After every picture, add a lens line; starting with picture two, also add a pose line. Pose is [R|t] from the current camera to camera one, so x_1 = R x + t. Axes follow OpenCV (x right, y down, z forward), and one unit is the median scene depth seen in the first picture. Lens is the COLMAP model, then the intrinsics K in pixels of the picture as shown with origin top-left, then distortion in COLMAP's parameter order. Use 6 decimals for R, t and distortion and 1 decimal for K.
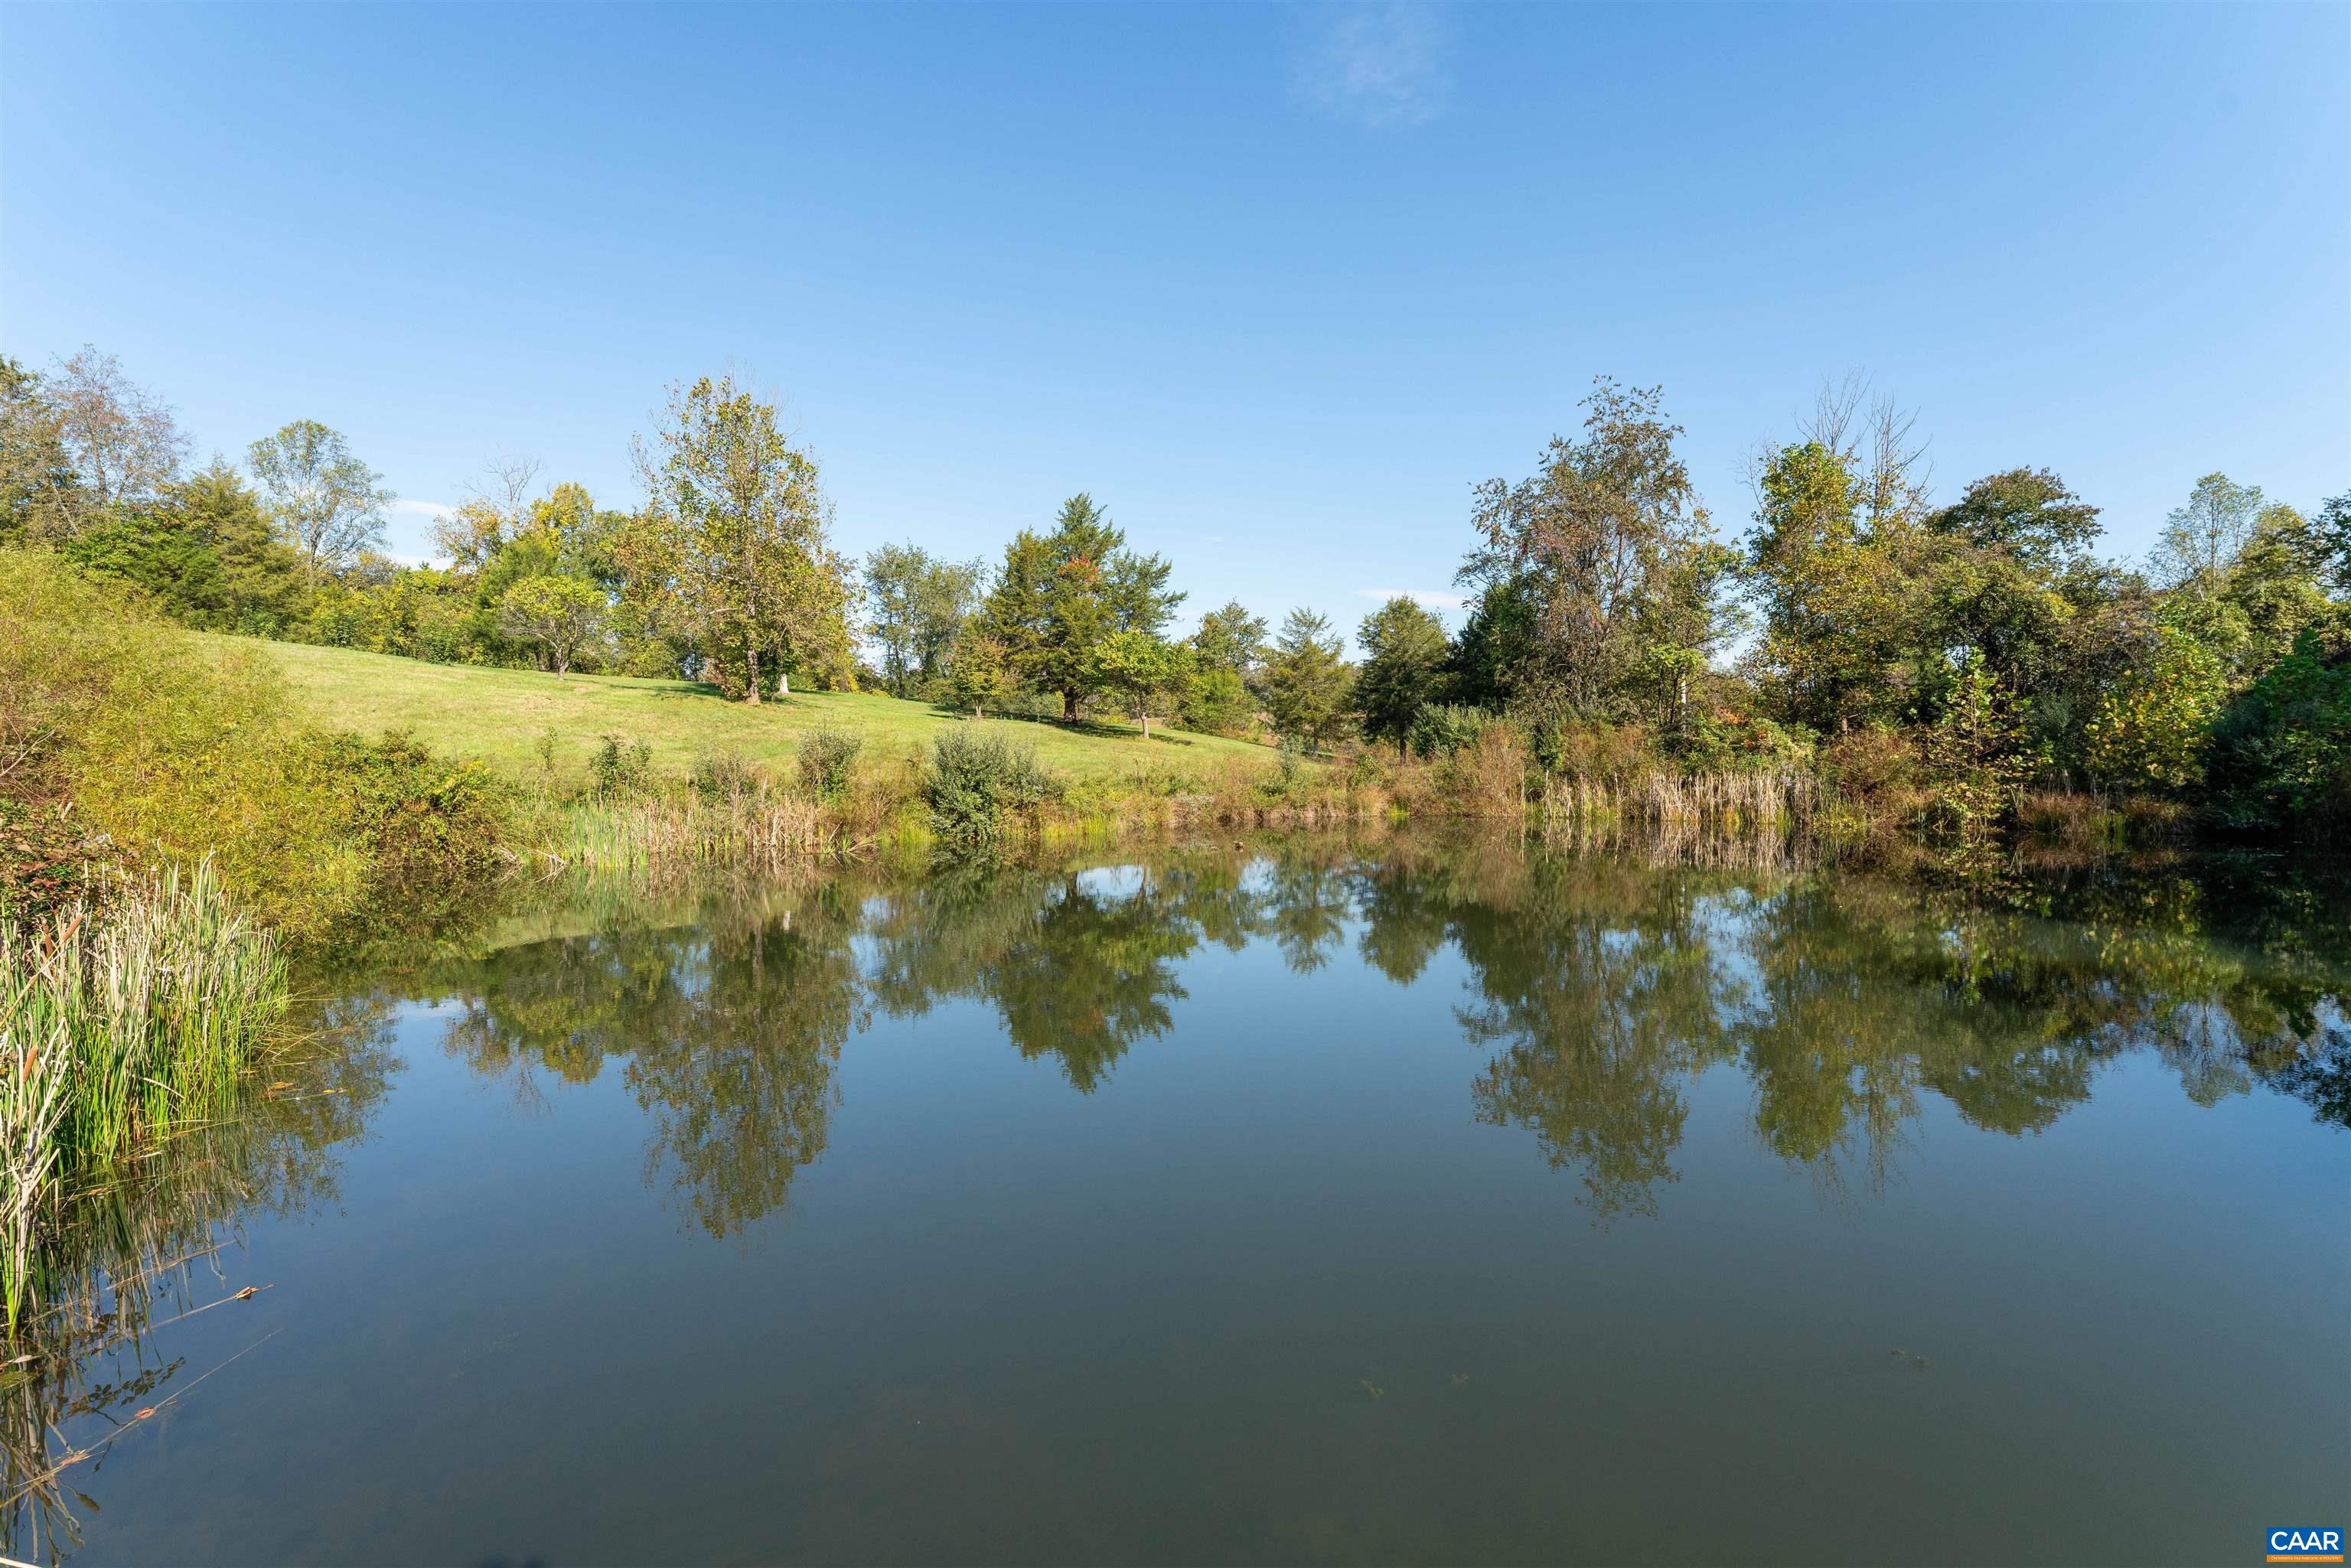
lens RADIAL K [[1083.3, 0, 1192.1], [0, 1083.3, 779.4], [0, 0, 1]] dist [-0.000352, 0.000604]
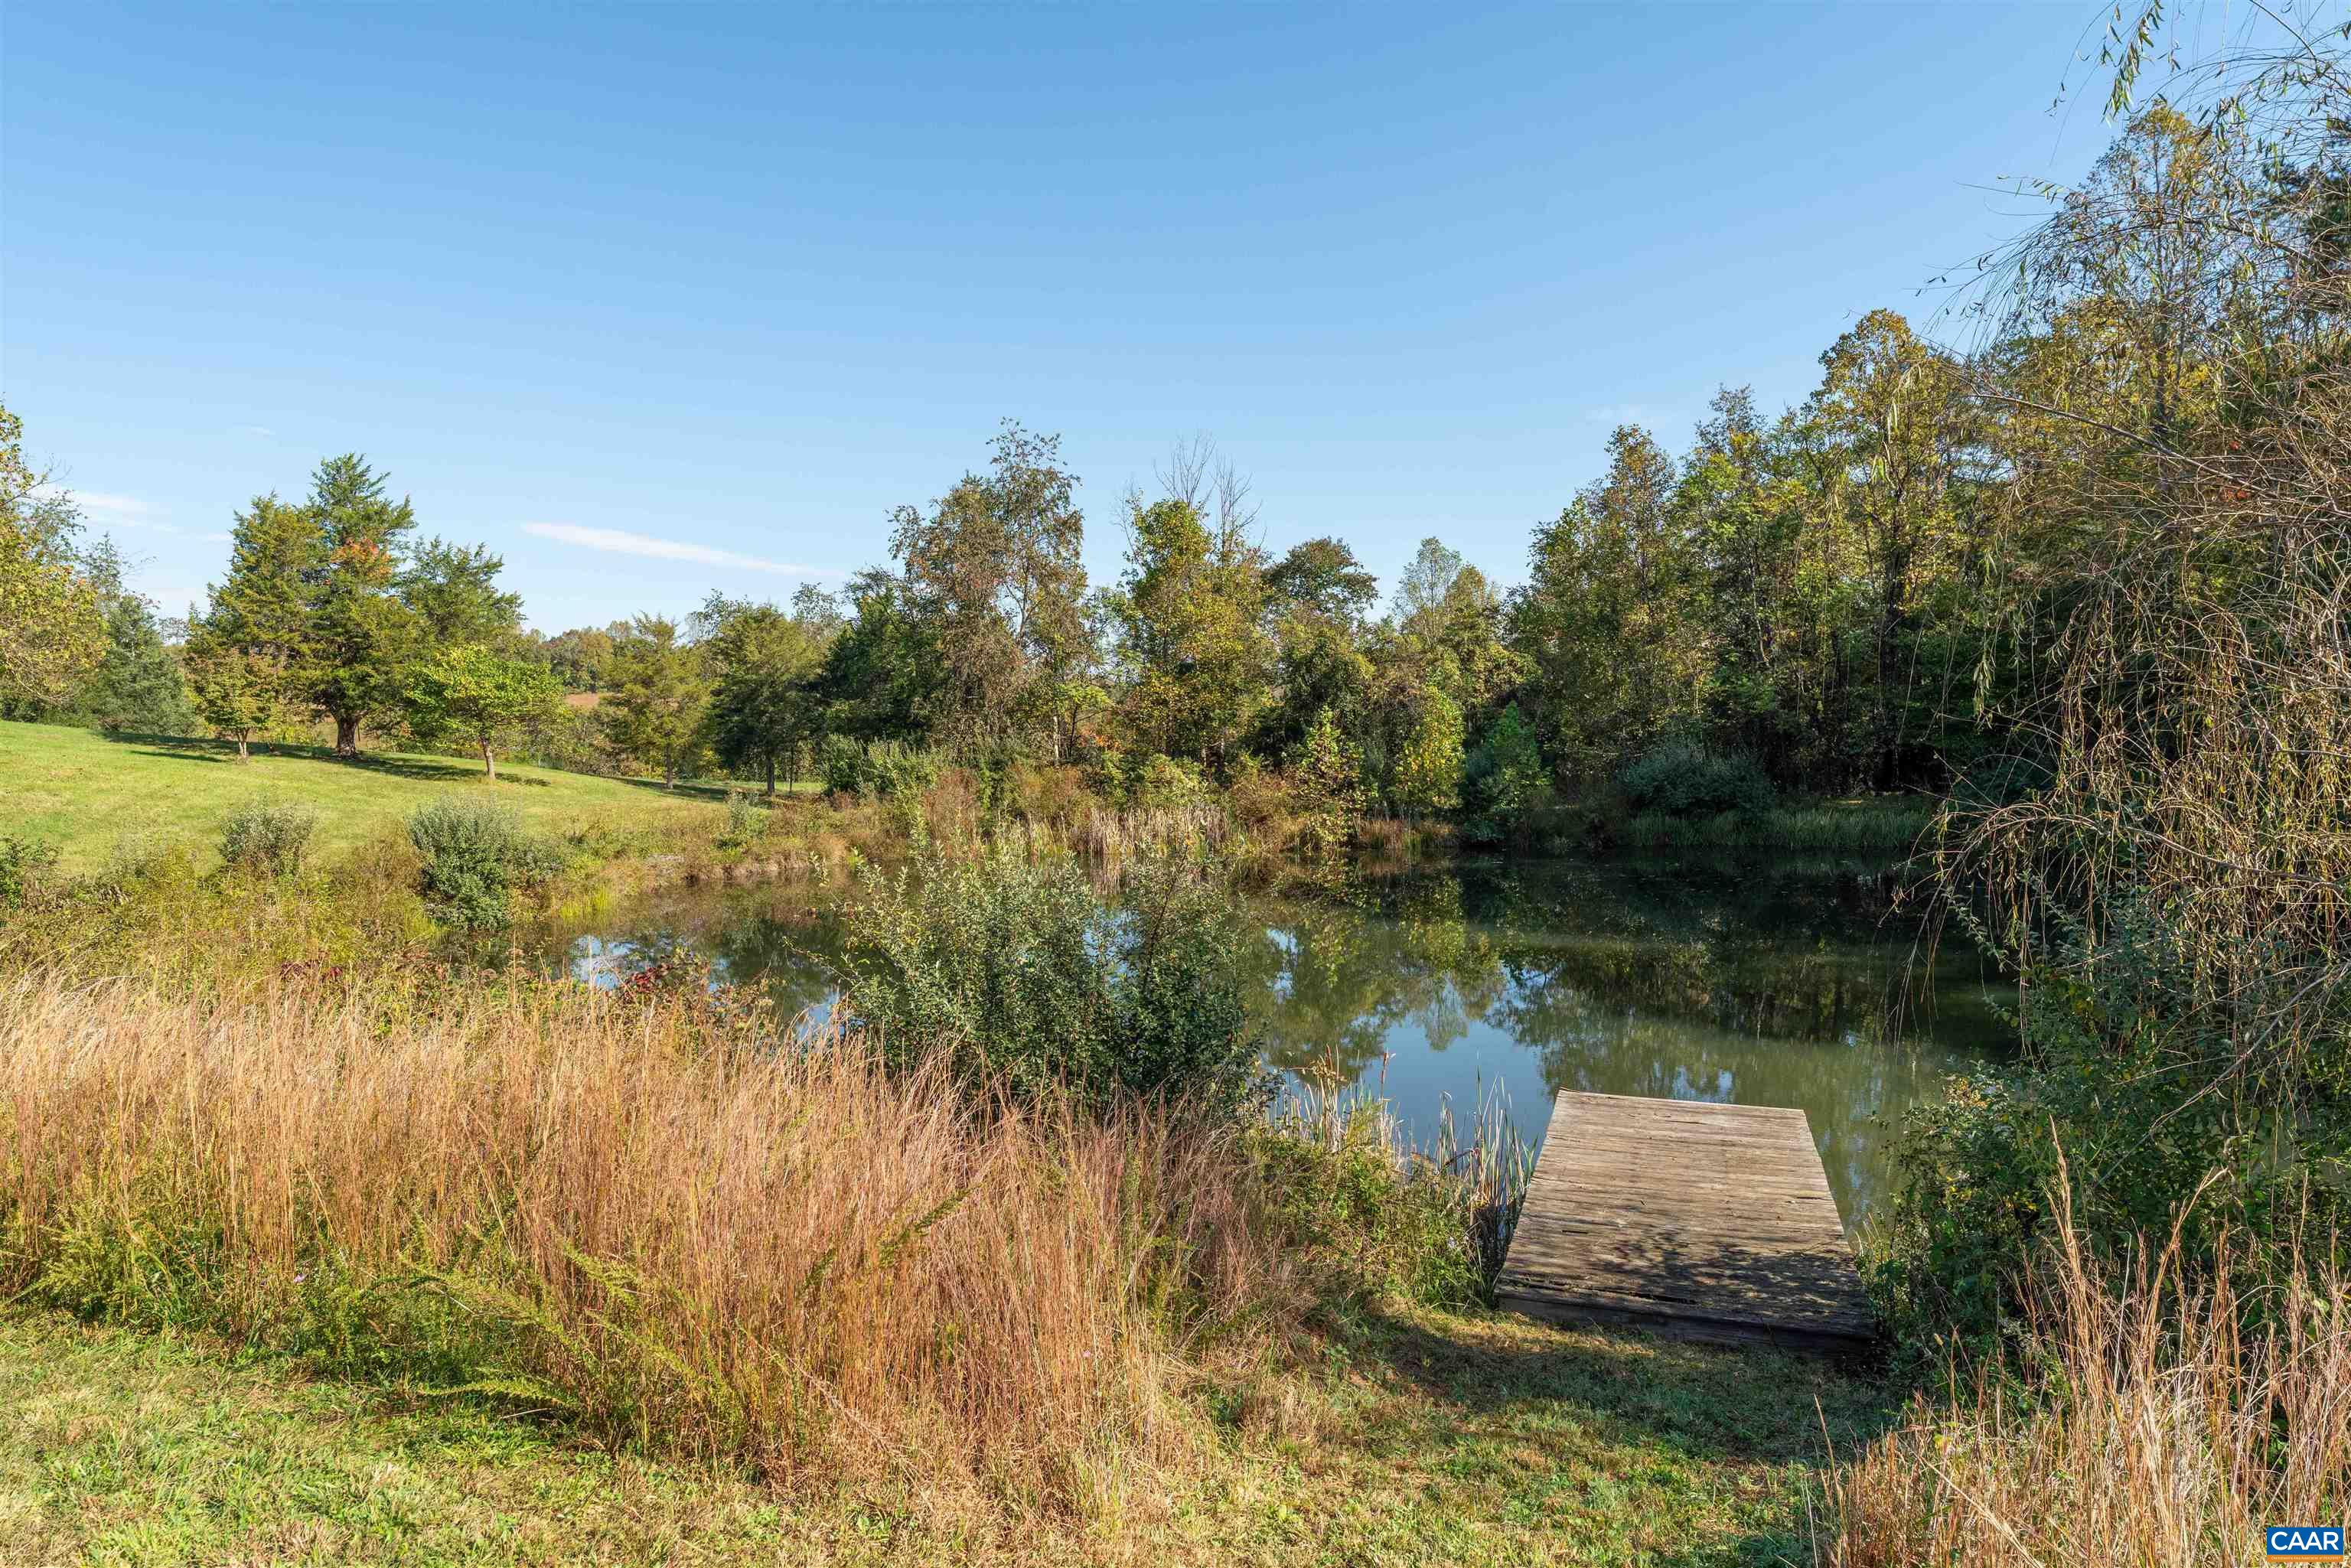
lens RADIAL K [[1390.3, 0, 1173.3], [0, 1390.3, 779.8], [0, 0, 1]] dist [0.008596, -0.000135]
pose [[0.827199, -0.028495, 0.561186, -0.284065], [0.027460, 0.999570, 0.010279, -0.047256], [-0.561238, 0.006908, 0.827626, -0.205175]]
